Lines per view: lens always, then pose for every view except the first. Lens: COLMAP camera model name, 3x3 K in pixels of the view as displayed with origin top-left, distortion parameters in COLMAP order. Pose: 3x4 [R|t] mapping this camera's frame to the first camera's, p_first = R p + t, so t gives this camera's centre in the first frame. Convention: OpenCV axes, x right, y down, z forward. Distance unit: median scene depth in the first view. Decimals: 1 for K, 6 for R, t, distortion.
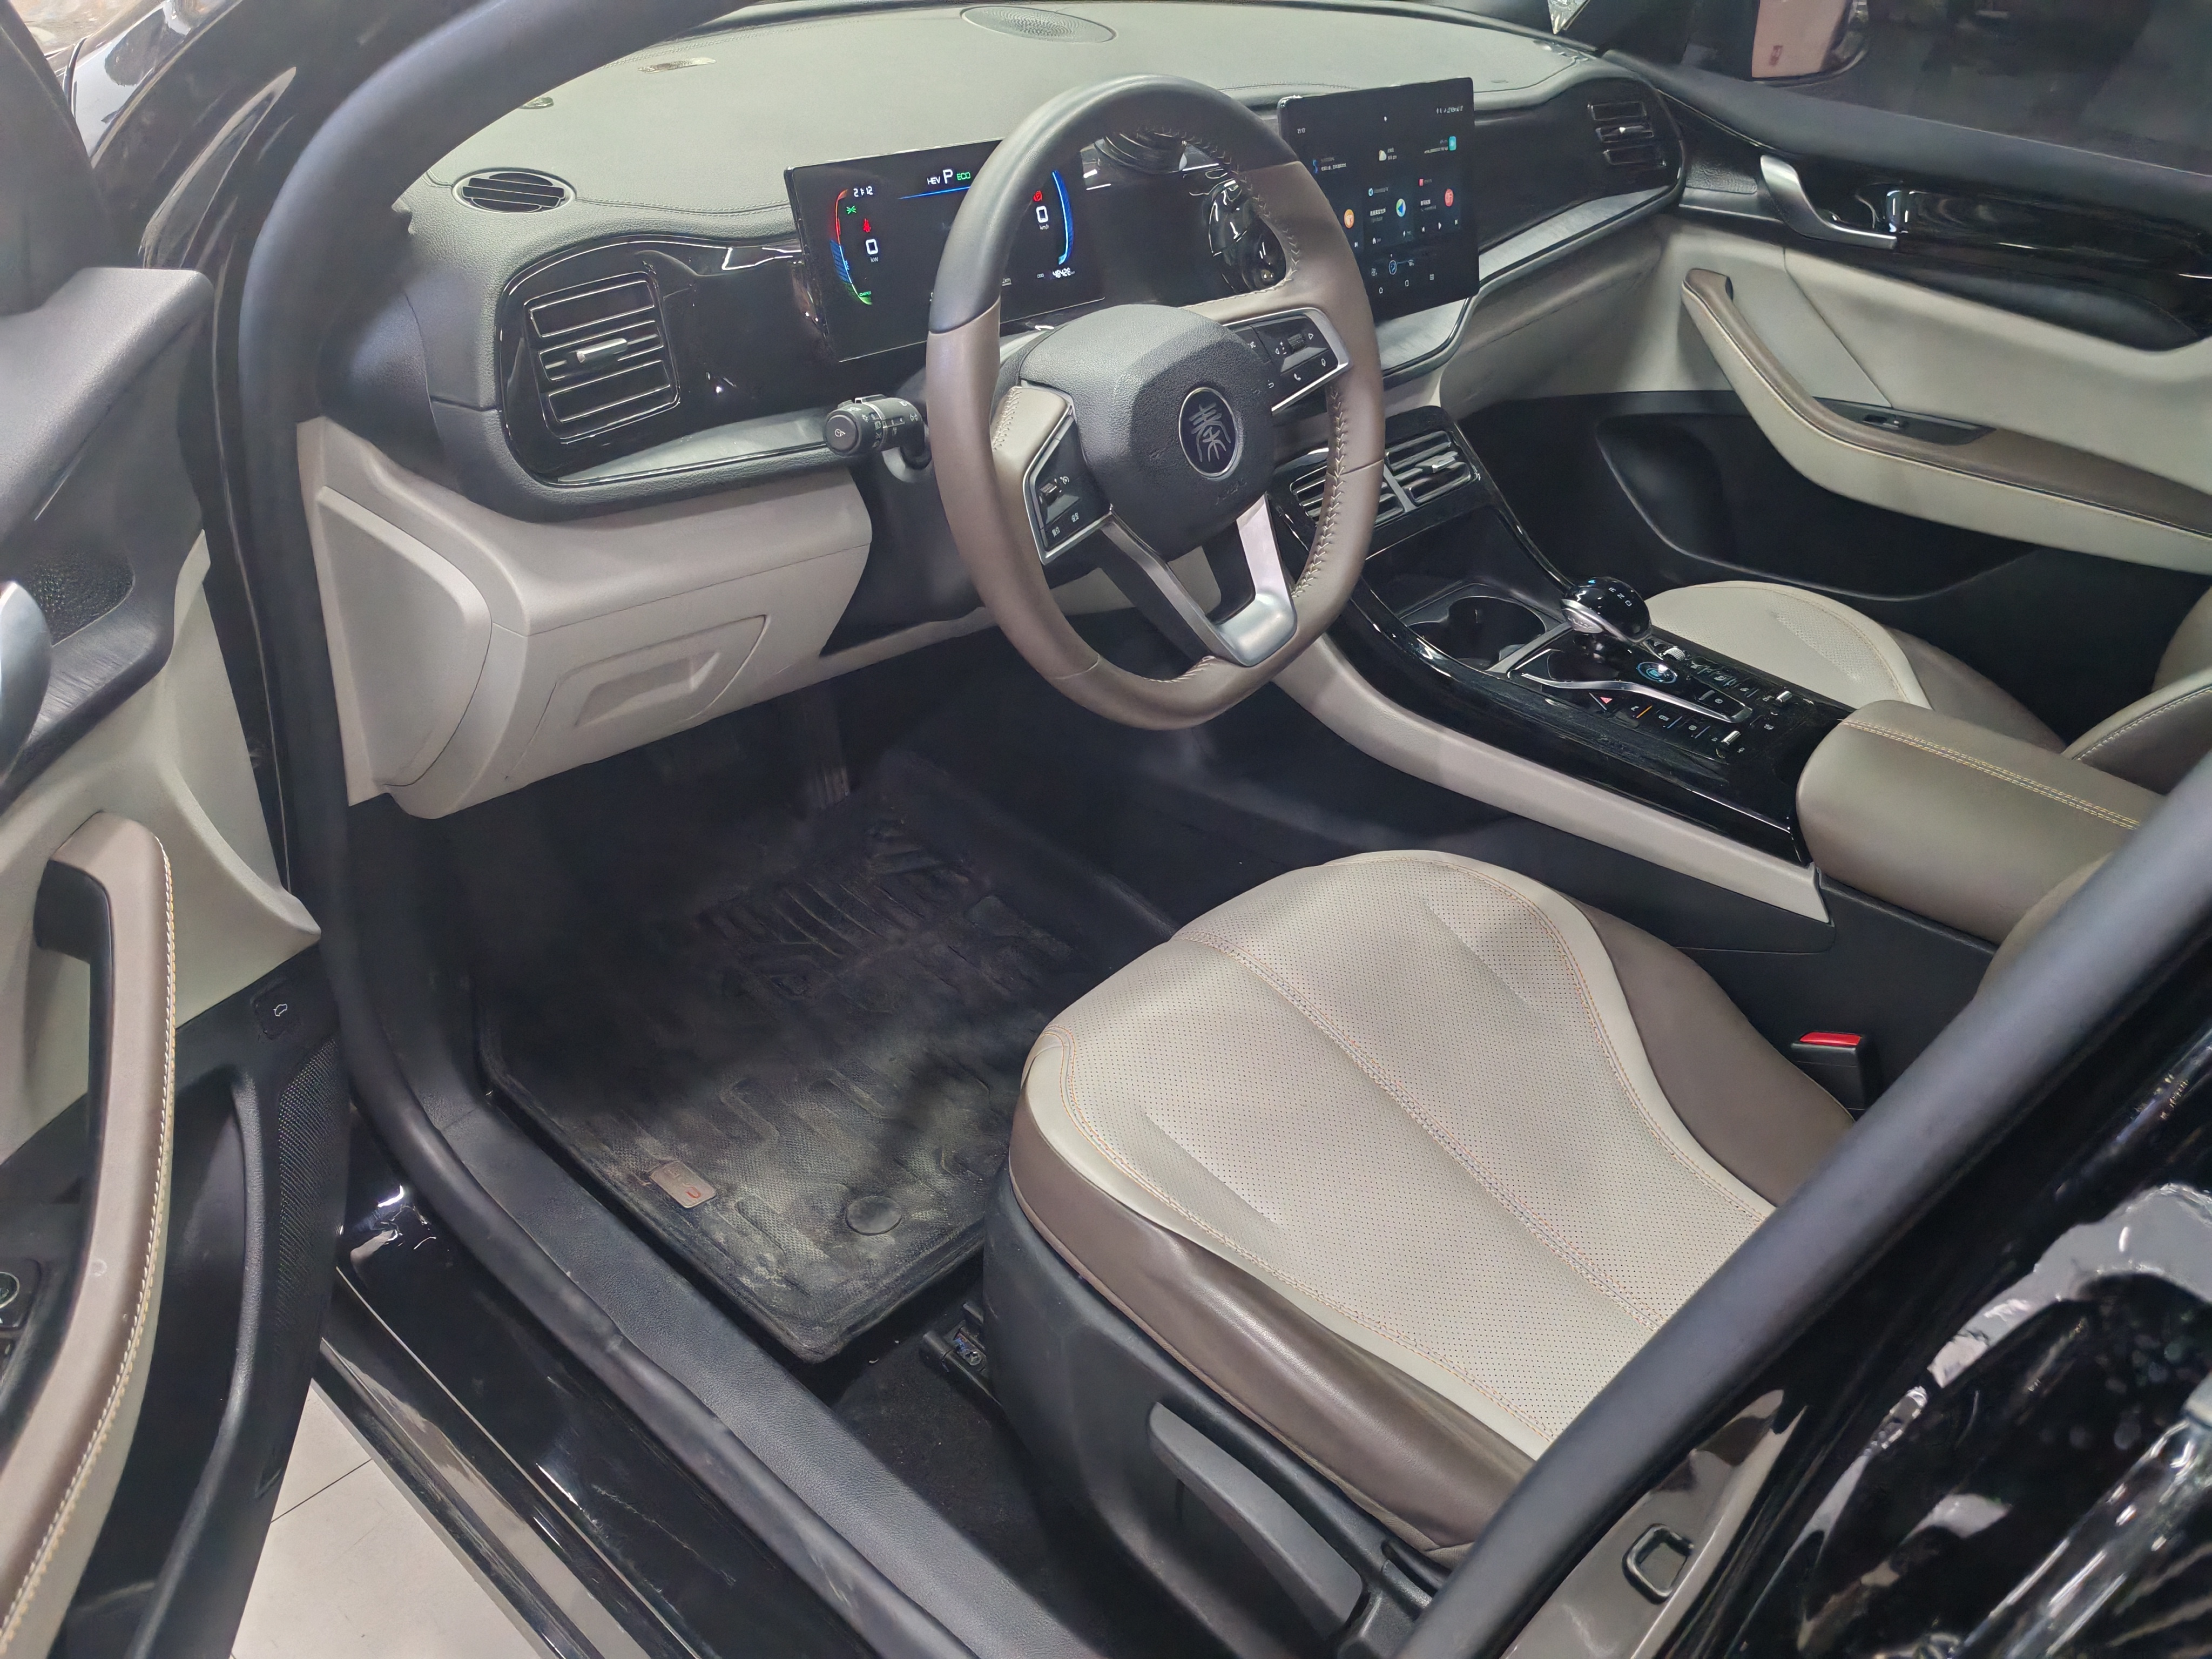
lens RADIAL K [[1757.4, 0, 1109.8], [0, 1757.4, 814.7], [0, 0, 1]] dist [0.015334, 0.012318]
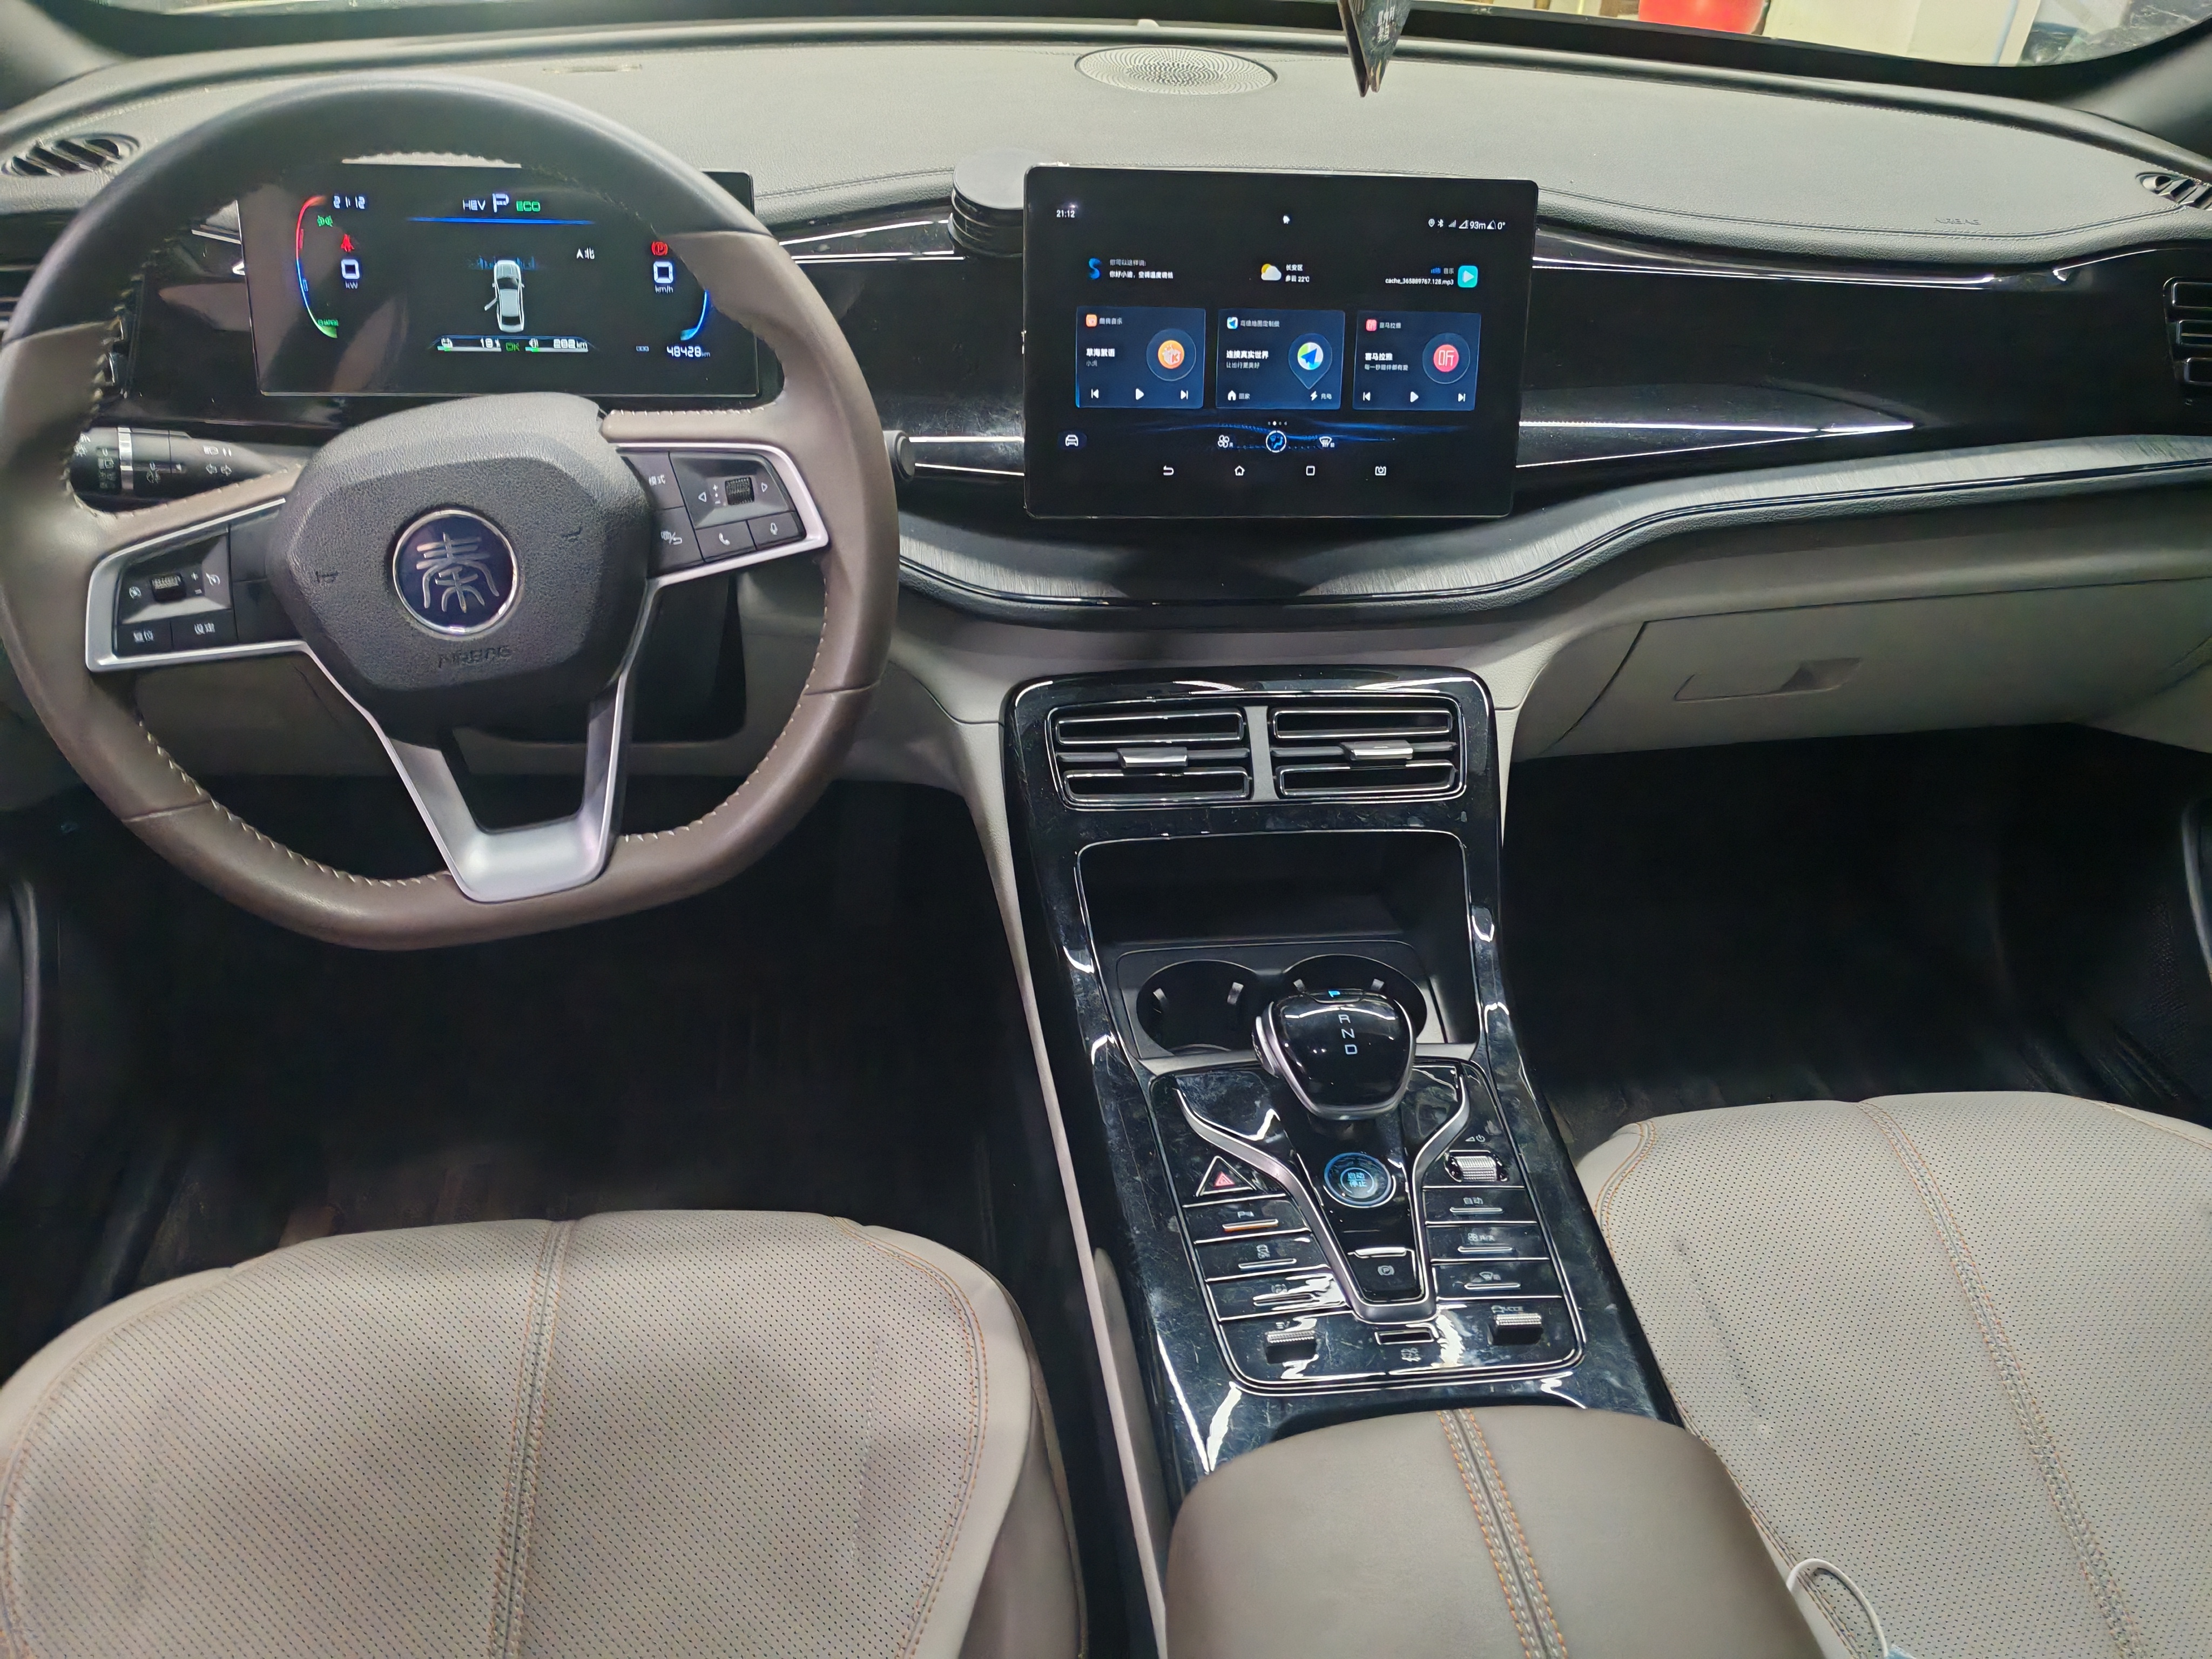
lens RADIAL K [[1757.4, 0, 1109.8], [0, 1757.4, 814.7], [0, 0, 1]] dist [0.015334, 0.012318]
pose [[0.746490, 0.302567, -0.592626, 0.560703], [-0.335498, 0.940287, 0.057462, -0.201397], [0.574624, 0.155930, 0.803426, 0.468916]]
